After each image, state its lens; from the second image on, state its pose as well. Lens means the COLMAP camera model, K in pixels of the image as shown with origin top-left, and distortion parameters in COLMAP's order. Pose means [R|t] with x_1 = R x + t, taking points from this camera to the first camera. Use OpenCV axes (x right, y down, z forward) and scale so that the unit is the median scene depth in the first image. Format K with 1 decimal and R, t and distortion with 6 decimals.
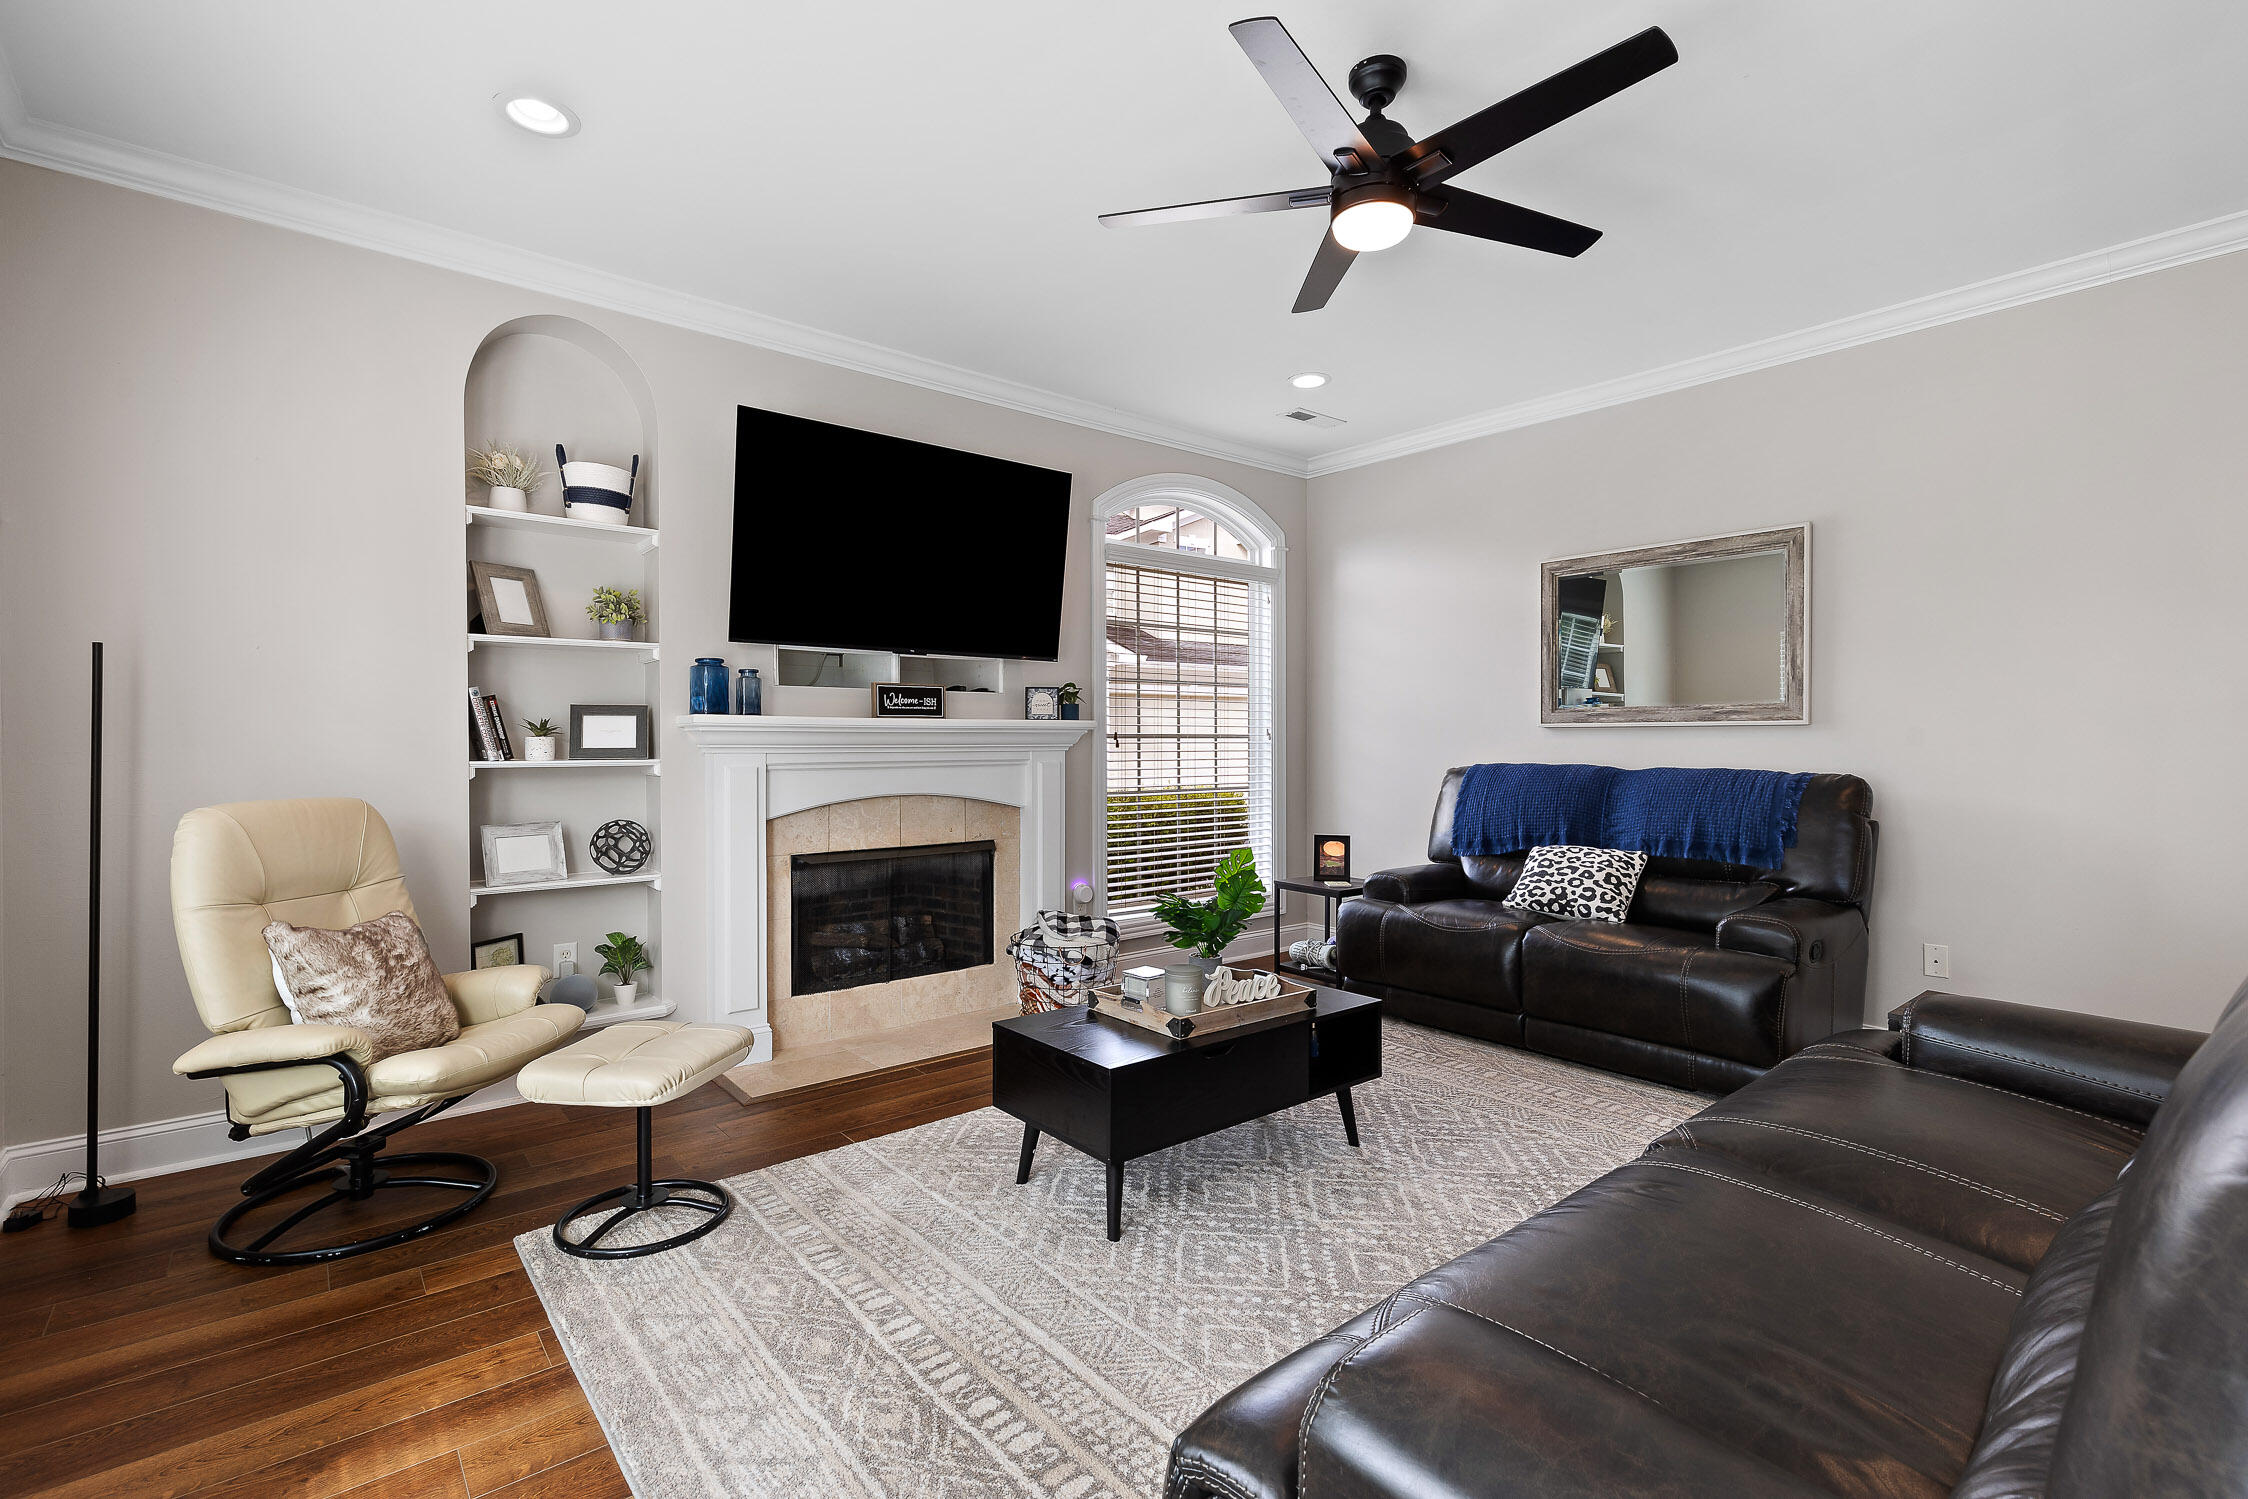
lens RADIAL K [[1015.4, 0, 1122.8], [0, 1015.4, 748.8], [0, 0, 1]] dist [0.001651, 0.000763]
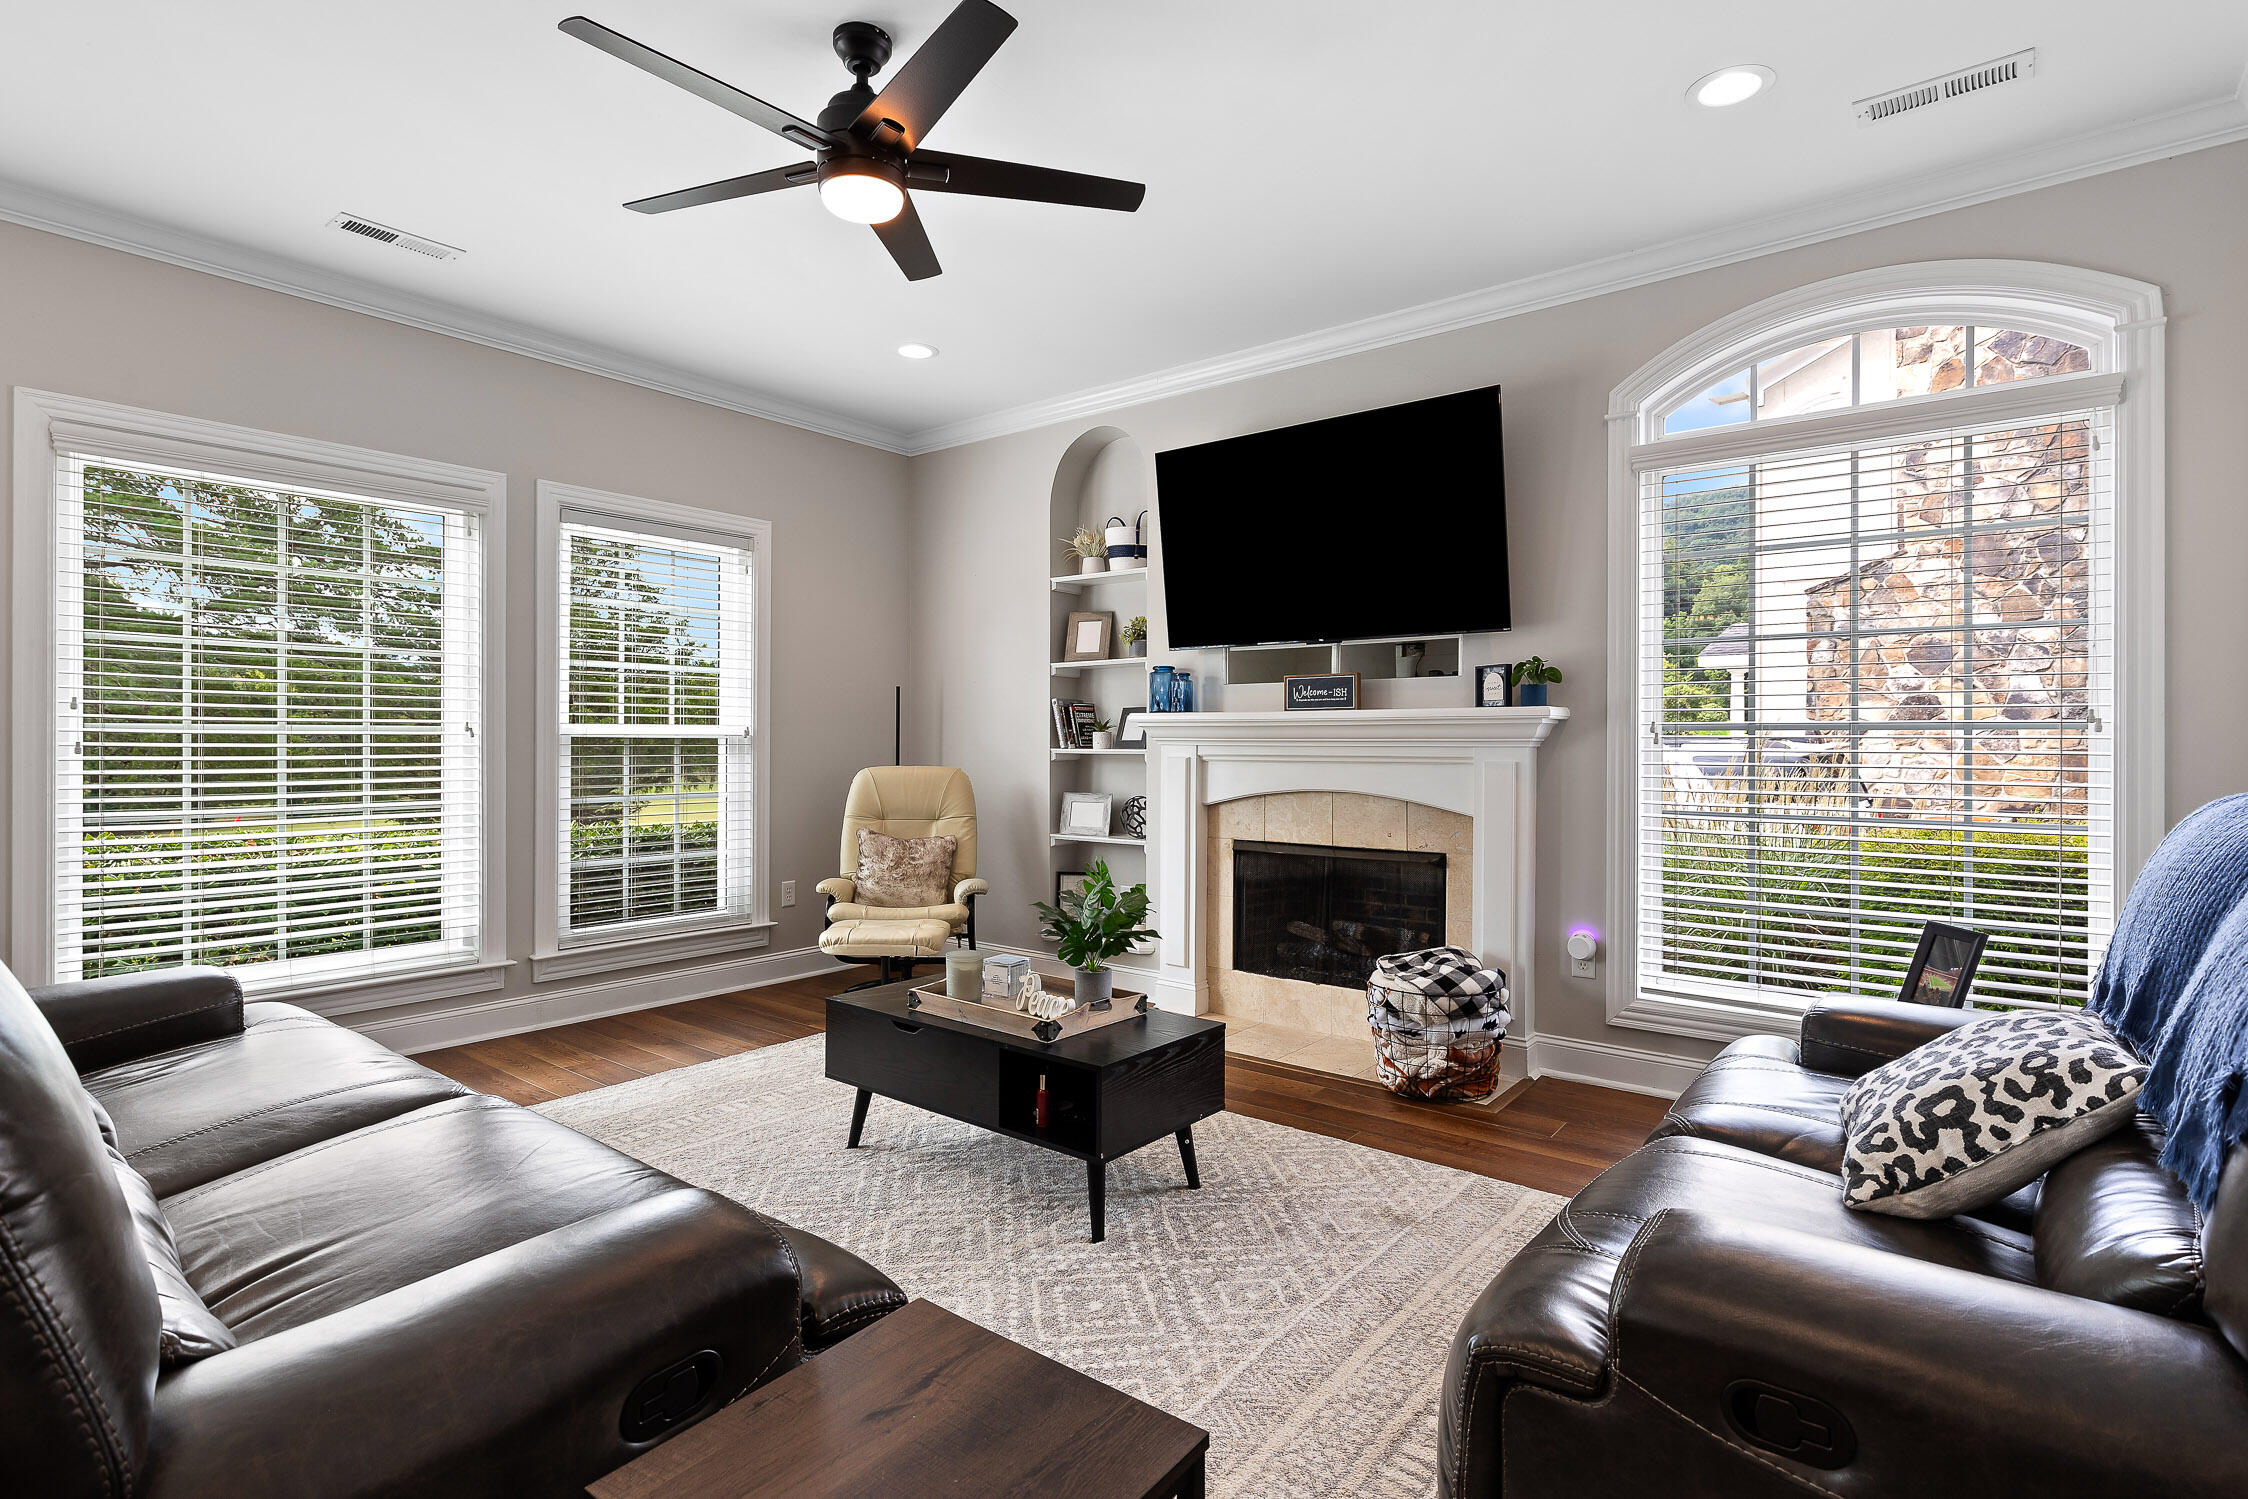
lens RADIAL K [[1116.4, 0, 1114.8], [0, 1116.4, 741.0], [0, 0, 1]] dist [0.004919, 0.000290]
pose [[0.203741, 0.002763, -0.979021, 0.824288], [-0.008720, 0.999961, 0.001008, -0.000972], [0.978986, 0.008332, 0.203757, 0.631758]]
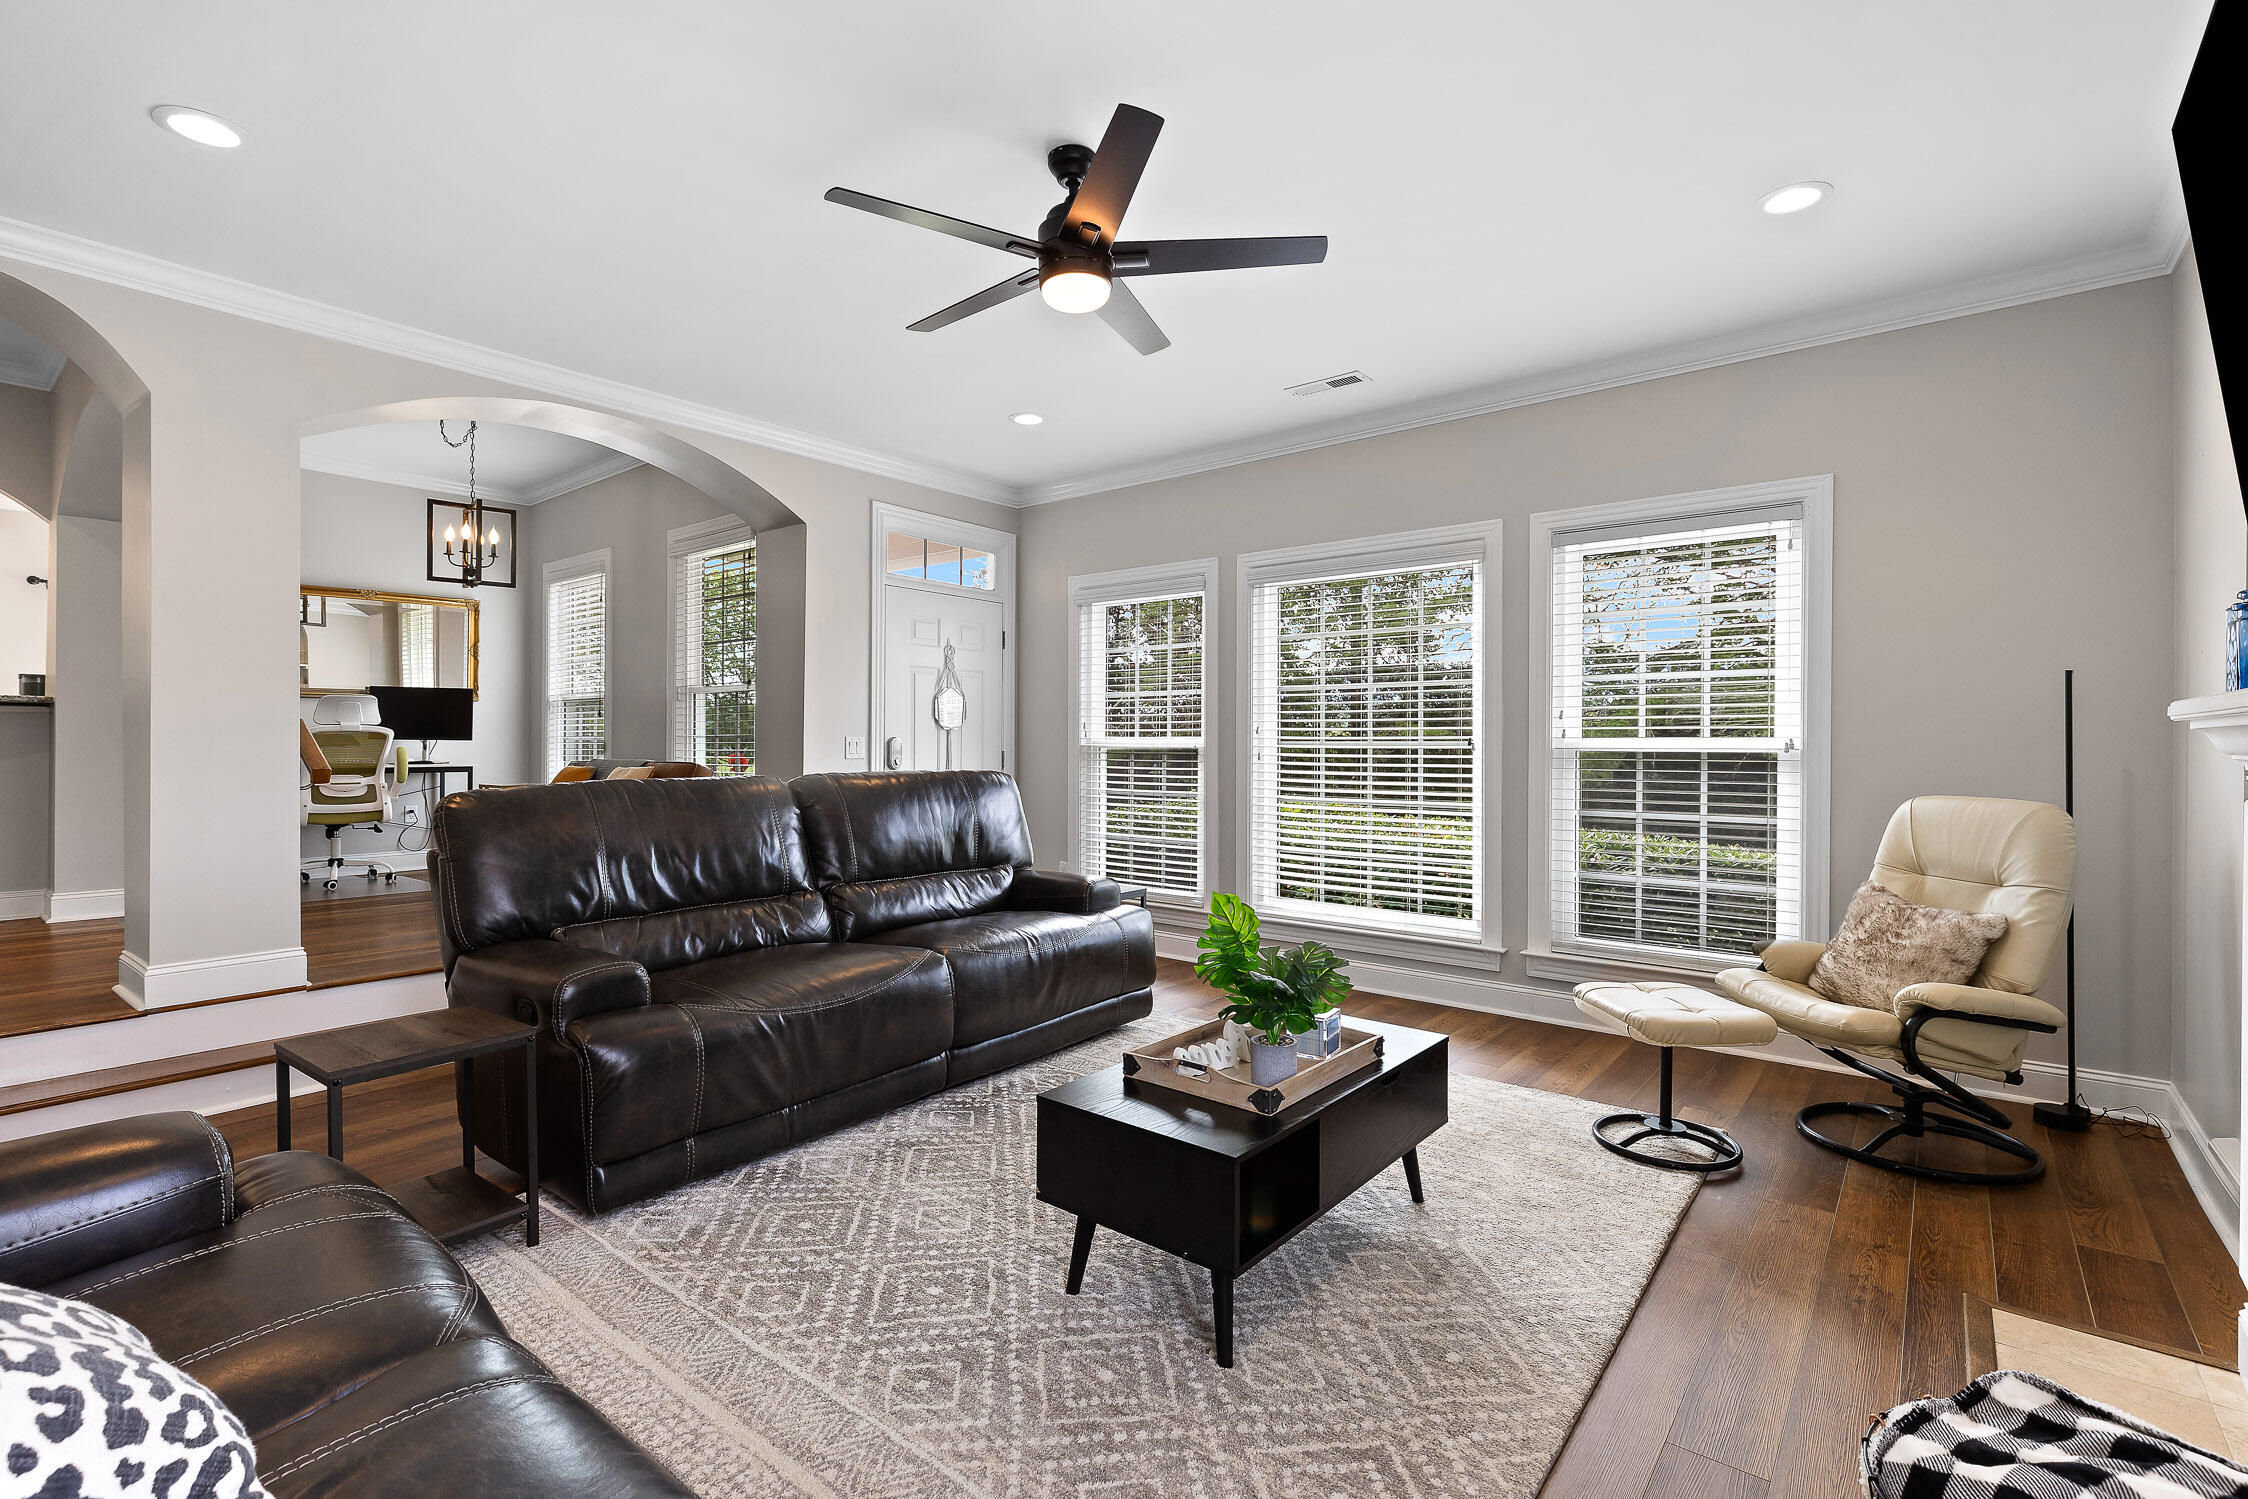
lens RADIAL K [[1015.4, 0, 1107.2], [0, 1015.4, 748.6], [0, 0, 1]] dist [0.001651, 0.000763]
pose [[-0.982208, -0.003789, -0.187759, 0.260360], [-0.005387, 0.999954, 0.007997, -0.007623], [0.187720, 0.008866, -0.982182, 1.310716]]
